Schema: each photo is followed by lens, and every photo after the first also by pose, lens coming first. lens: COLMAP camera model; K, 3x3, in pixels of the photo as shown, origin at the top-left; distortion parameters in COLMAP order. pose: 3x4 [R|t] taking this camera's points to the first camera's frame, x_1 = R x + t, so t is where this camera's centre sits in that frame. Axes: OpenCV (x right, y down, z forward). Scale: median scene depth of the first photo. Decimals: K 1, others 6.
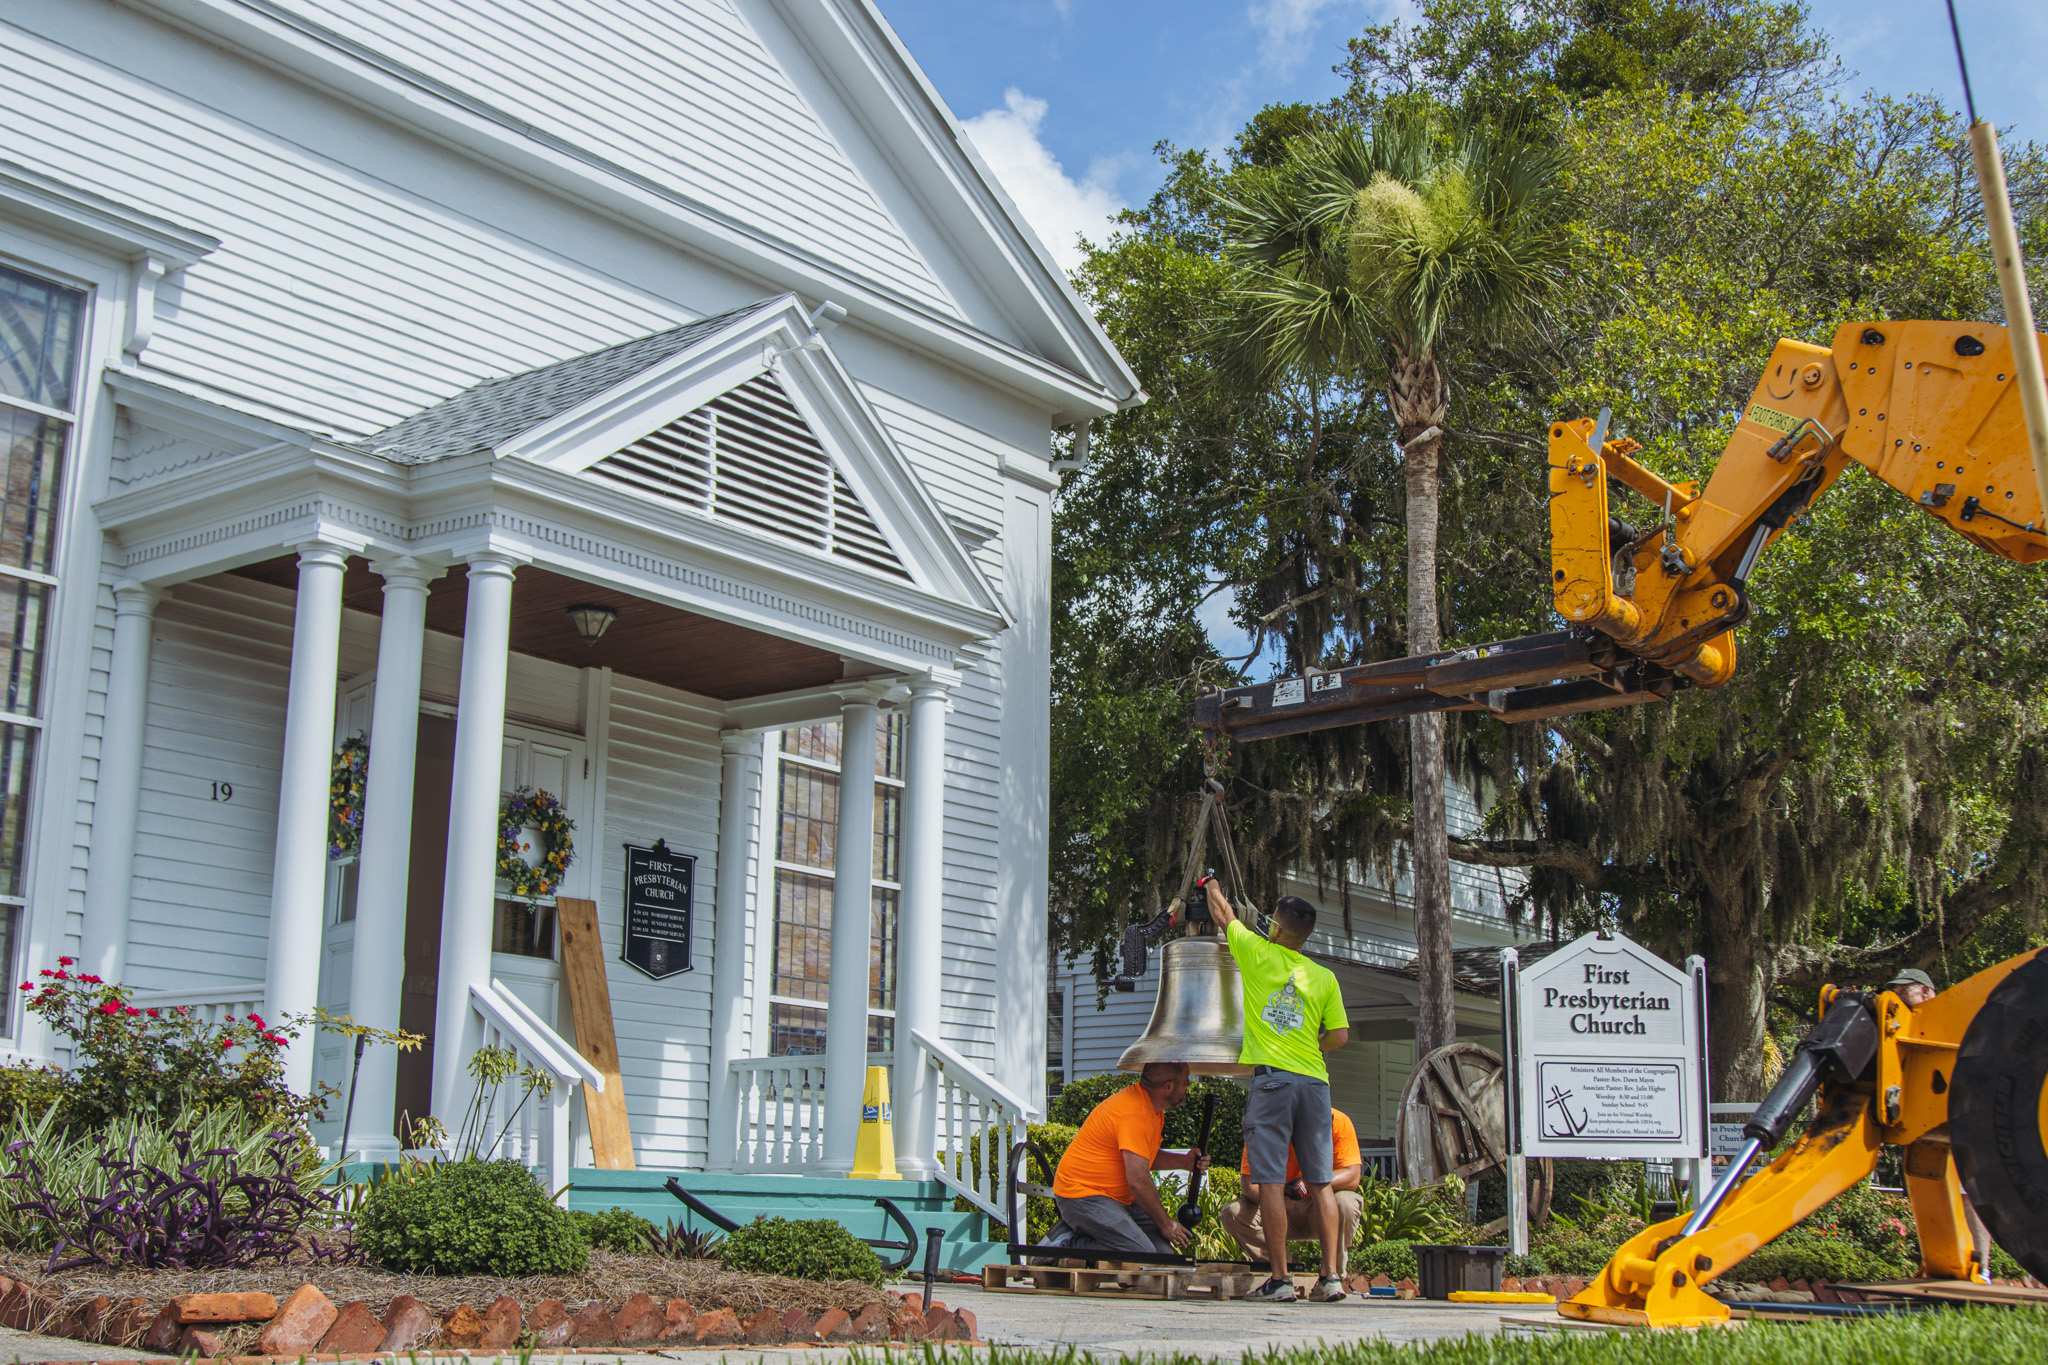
lens RADIAL K [[2476.1, 0, 1071.6], [0, 2476.1, 708.4], [0, 0, 1]] dist [-0.099523, 0.045119]
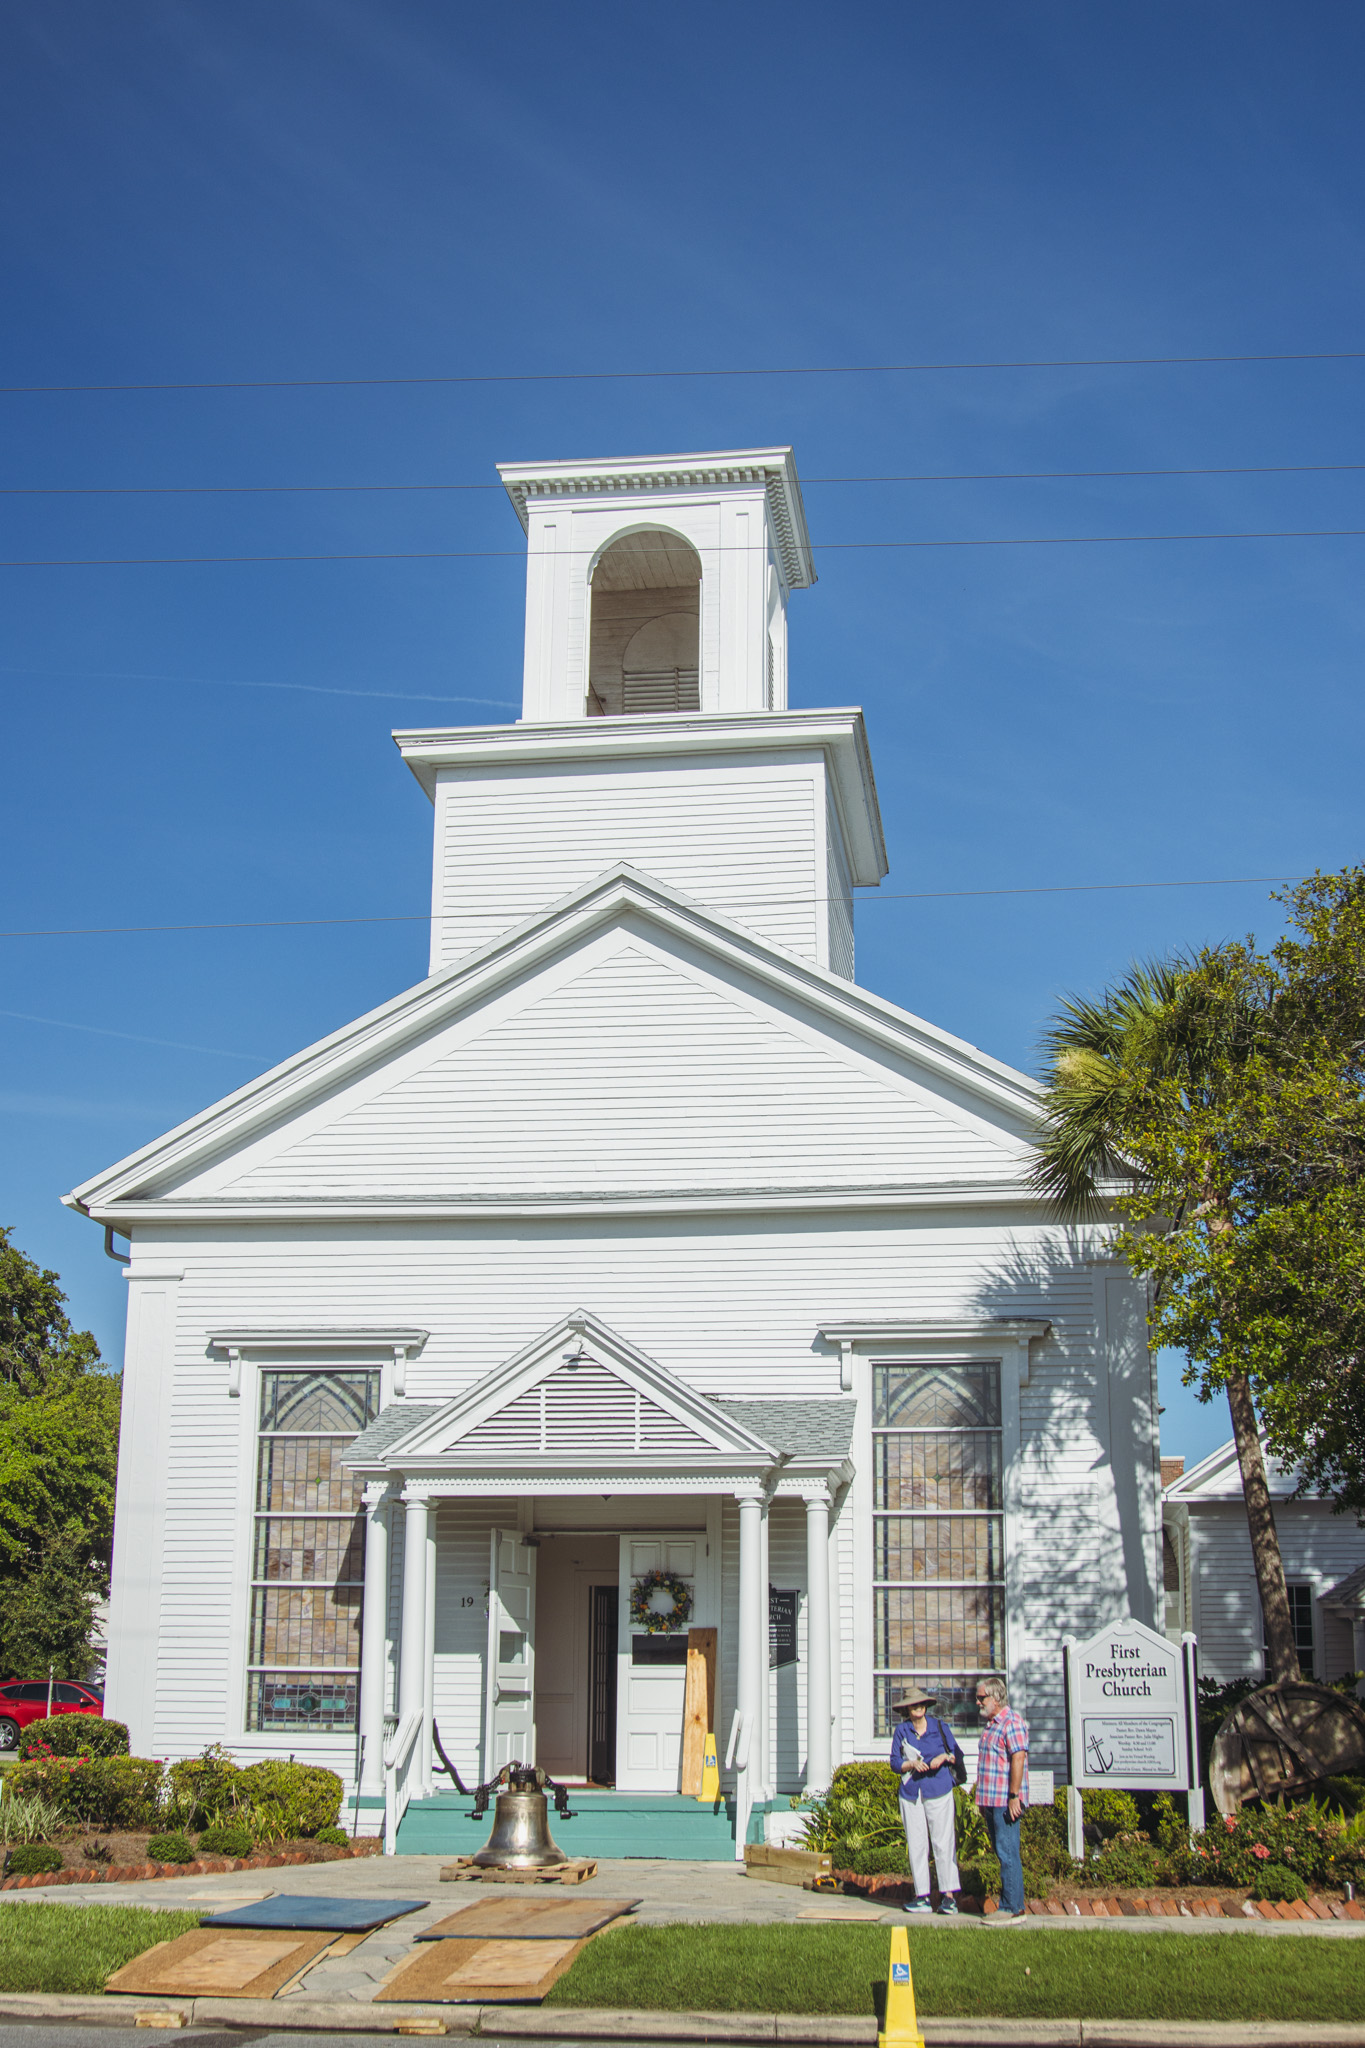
lens RADIAL K [[2524.0, 0, 688.5], [0, 2524.0, 1071.9], [0, 0, 1]] dist [-0.071900, -0.007460]
pose [[0.488760, -0.220811, -0.844012, 1.369676], [0.185611, 0.971610, -0.146708, -0.045121], [0.852445, -0.084953, 0.515868, 0.111799]]
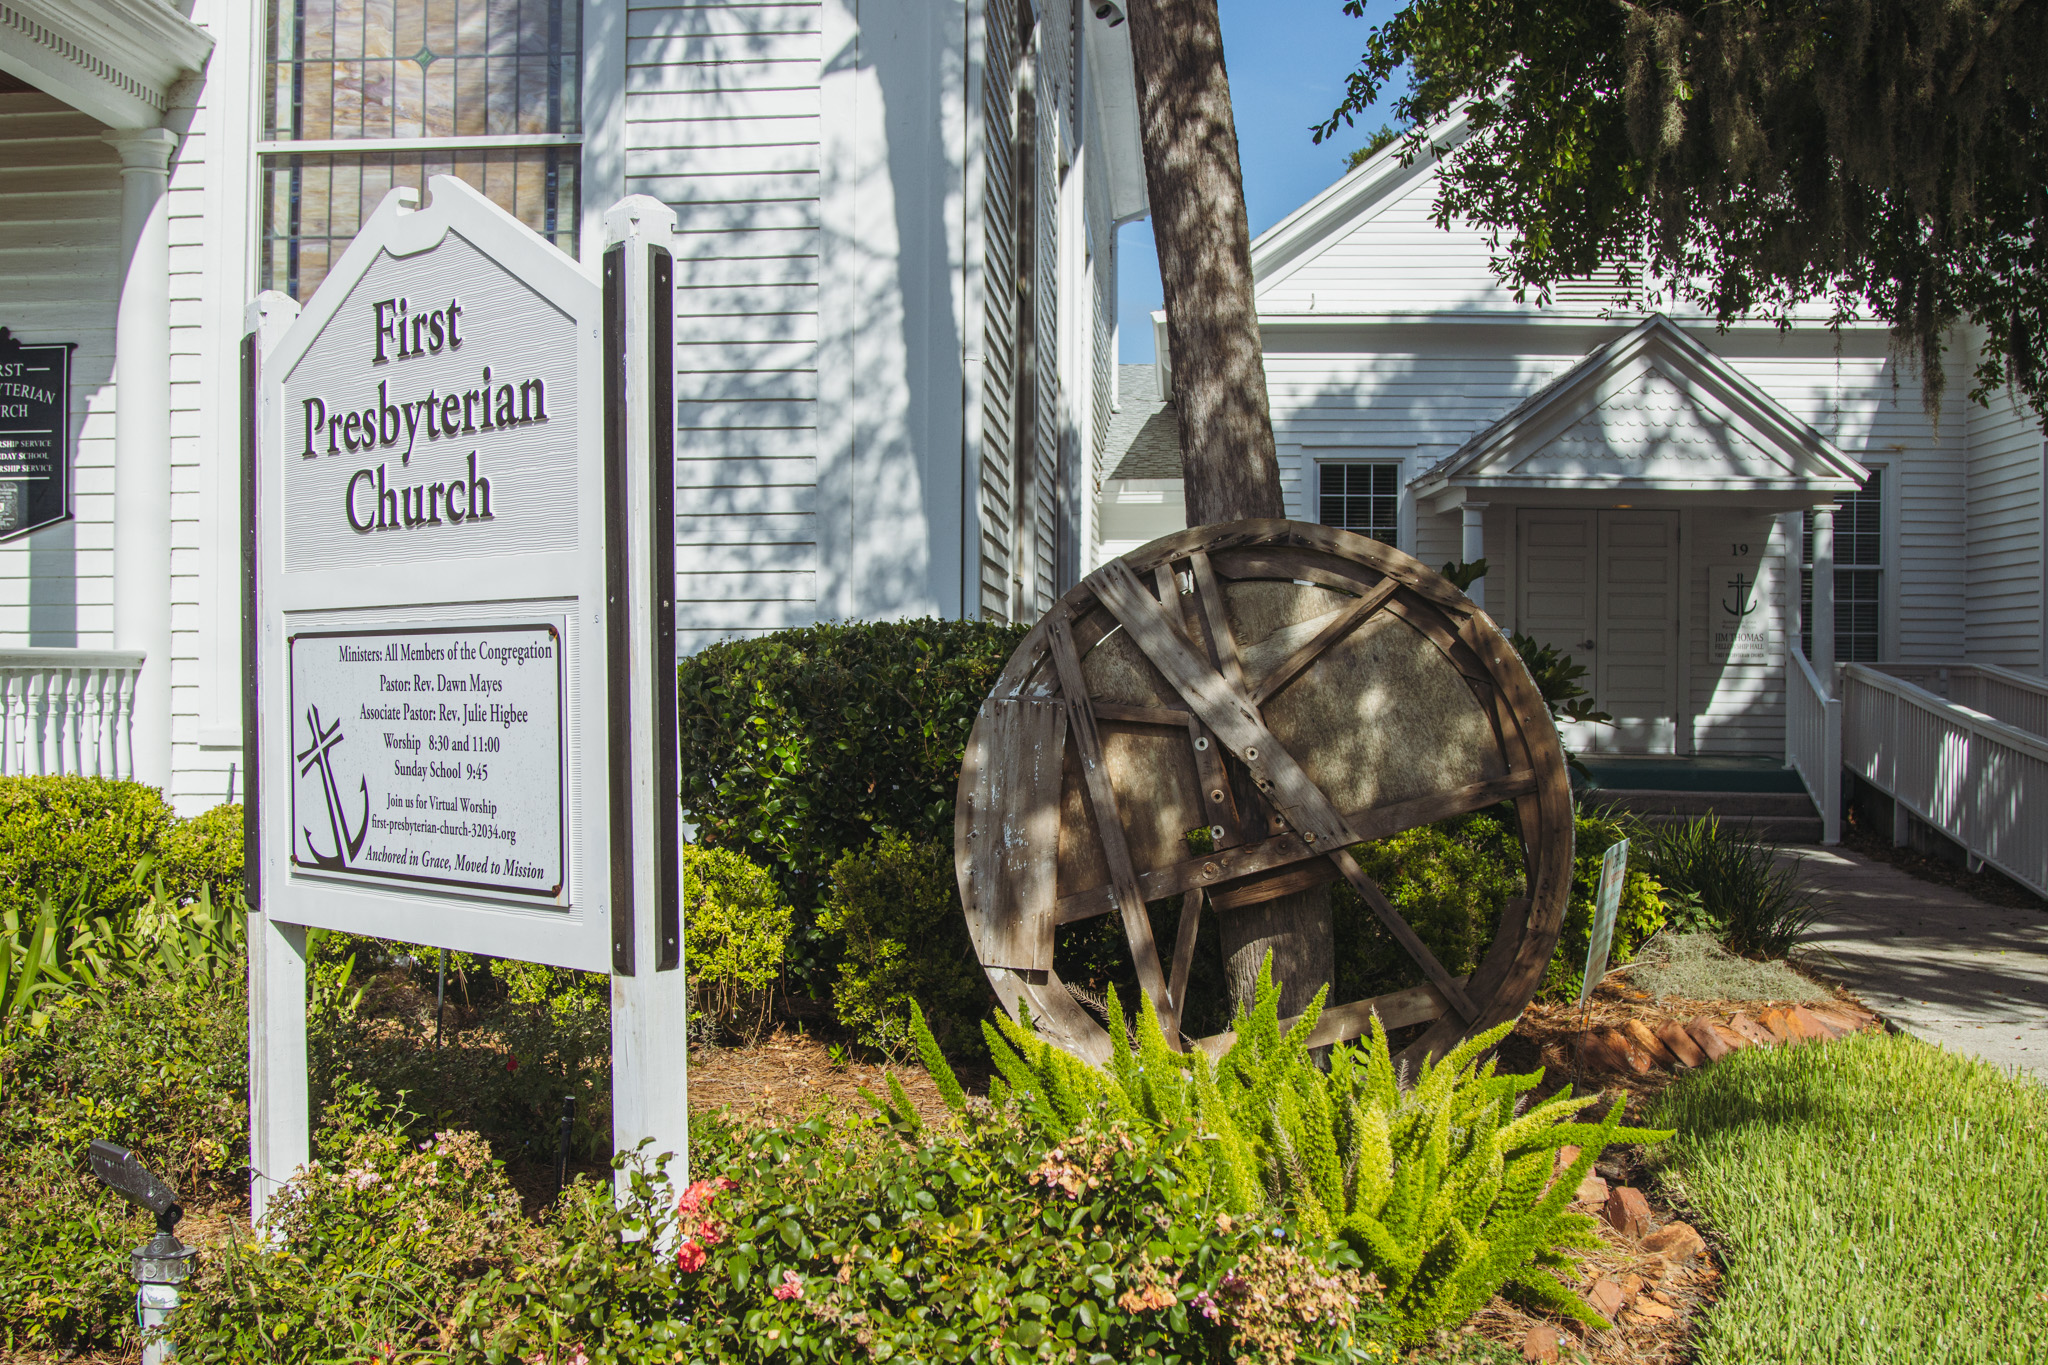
lens RADIAL K [[2223.5, 0, 1024.0], [0, 2223.5, 682.5], [0, 0, 1]] dist [-0.124675, 0.030645]
pose [[0.540192, -0.005840, -0.841521, 0.487298], [0.184243, 0.976537, 0.111493, 0.136883], [0.821125, -0.215272, 0.528593, 0.934862]]
